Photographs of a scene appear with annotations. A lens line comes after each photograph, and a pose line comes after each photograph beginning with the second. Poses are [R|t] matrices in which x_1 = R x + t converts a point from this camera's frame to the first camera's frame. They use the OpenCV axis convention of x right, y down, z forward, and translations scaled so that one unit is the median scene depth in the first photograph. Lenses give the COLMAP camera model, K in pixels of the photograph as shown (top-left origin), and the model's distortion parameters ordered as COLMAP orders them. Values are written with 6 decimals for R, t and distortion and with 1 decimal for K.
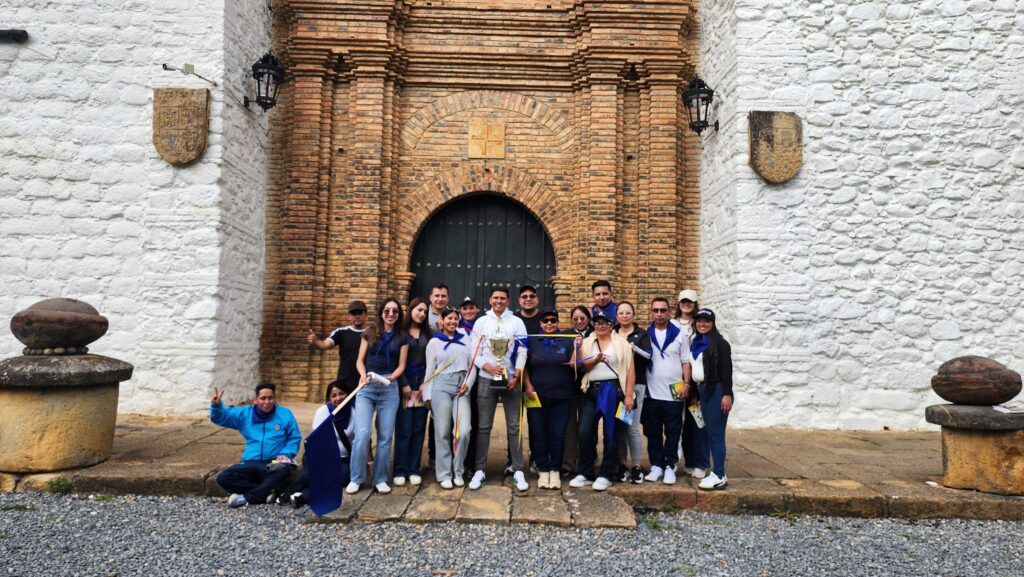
lens RADIAL K [[701.4, 0, 507.6], [0, 701.4, 289.6], [0, 0, 1]] dist [0.071538, -0.059382]
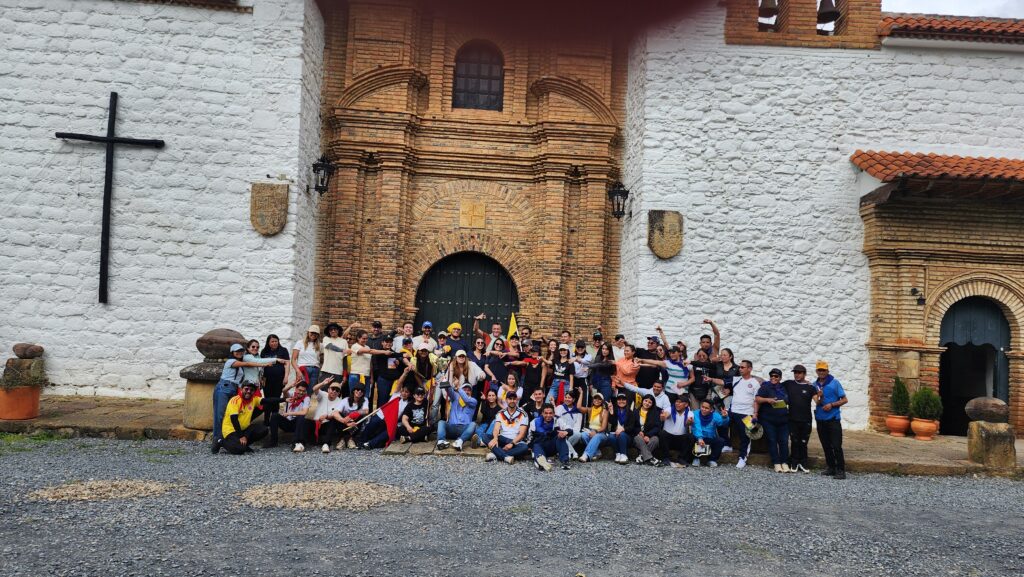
lens RADIAL K [[701.4, 0, 502.0], [0, 701.4, 304.1], [0, 0, 1]] dist [0.071538, -0.059382]
pose [[0.998812, 0.027332, 0.040353, -0.026112], [-0.027587, 0.999603, 0.005775, -0.050956], [-0.040180, -0.006881, 0.999169, -0.480138]]
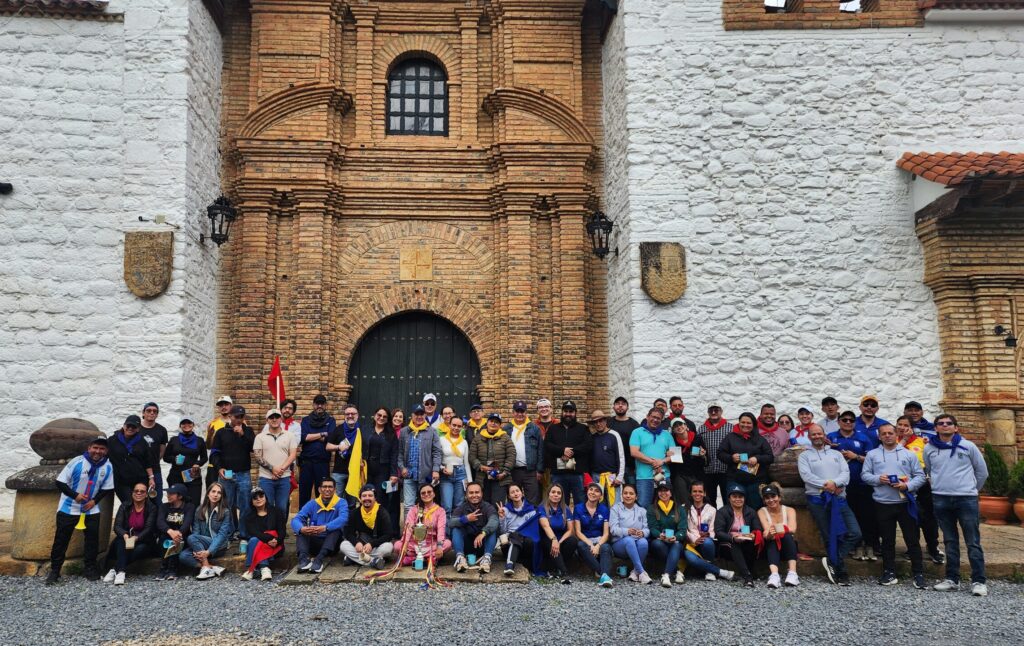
lens RADIAL K [[783.2, 0, 465.3], [0, 783.2, 343.3], [0, 0, 1]] dist [0.081400, -0.069588]
pose [[0.999544, -0.018926, 0.023529, 0.019769], [0.020284, 0.998059, -0.058877, -0.015408], [-0.022369, 0.059328, 0.997988, -0.272266]]
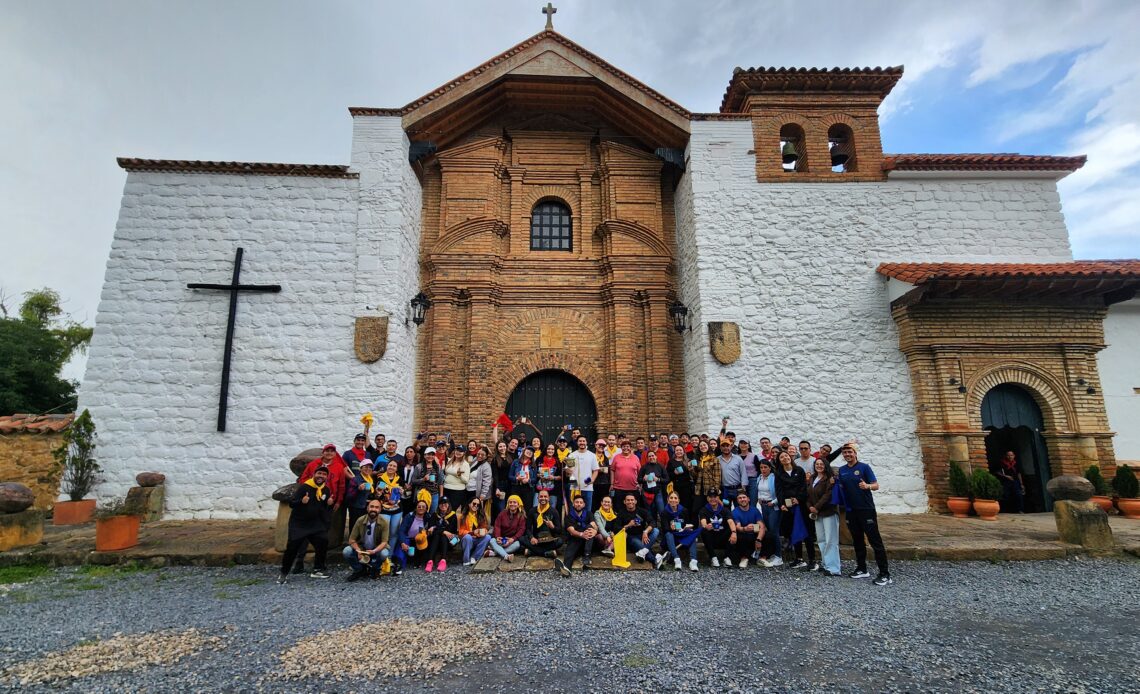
lens RADIAL K [[521.3, 0, 569.1], [0, 521.3, 349.4], [0, 0, 1]] dist [-0.004052, 0.002847]
pose [[0.999209, -0.021941, 0.033164, -0.034488], [0.026236, 0.990475, -0.135168, -0.026953], [-0.029883, 0.135931, 0.990268, -0.212126]]
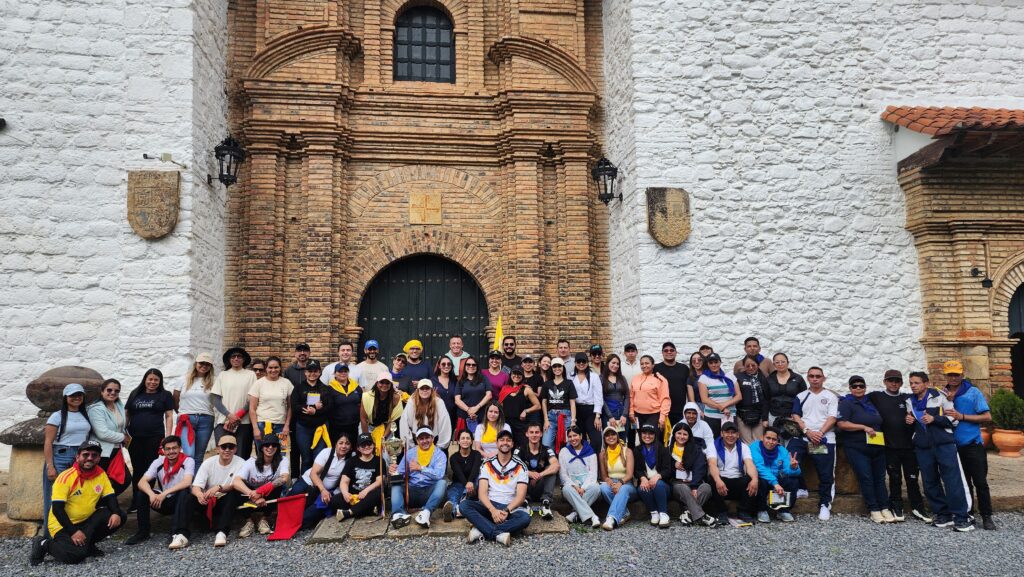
lens RADIAL K [[701.4, 0, 501.7], [0, 701.4, 295.7], [0, 0, 1]] dist [0.071538, -0.059382]
pose [[0.994044, -0.022056, 0.106728, -0.036451], [0.026709, 0.998745, -0.042371, -0.023560], [-0.105659, 0.044970, 0.993385, -0.155411]]
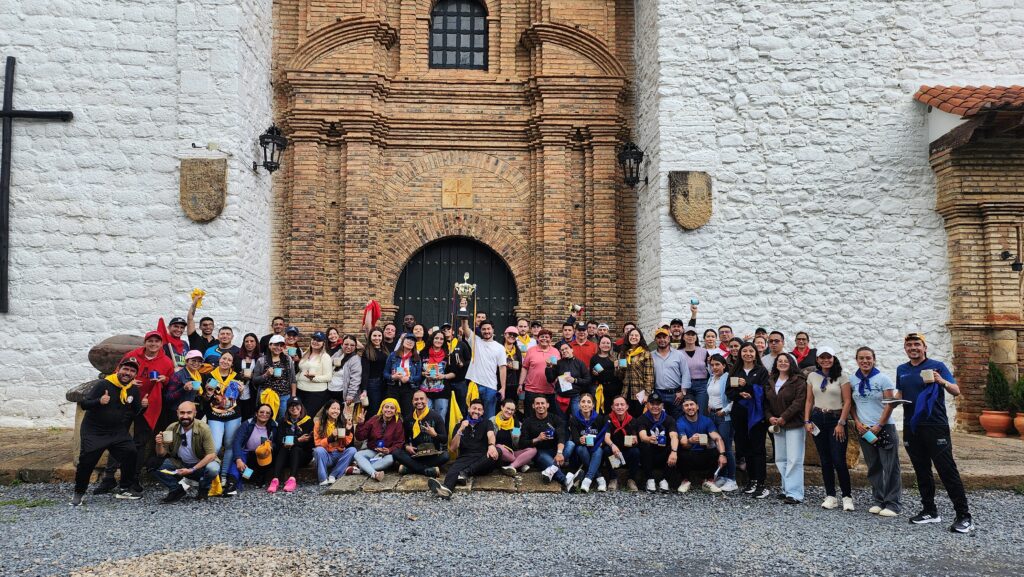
lens RADIAL K [[701.4, 0, 503.6], [0, 701.4, 306.1], [0, 0, 1]] dist [0.071538, -0.059382]
pose [[0.999636, -0.015990, 0.021716, 0.023164], [0.016128, 0.999851, -0.006196, -0.014666], [-0.021614, 0.006544, 0.999745, -0.214016]]
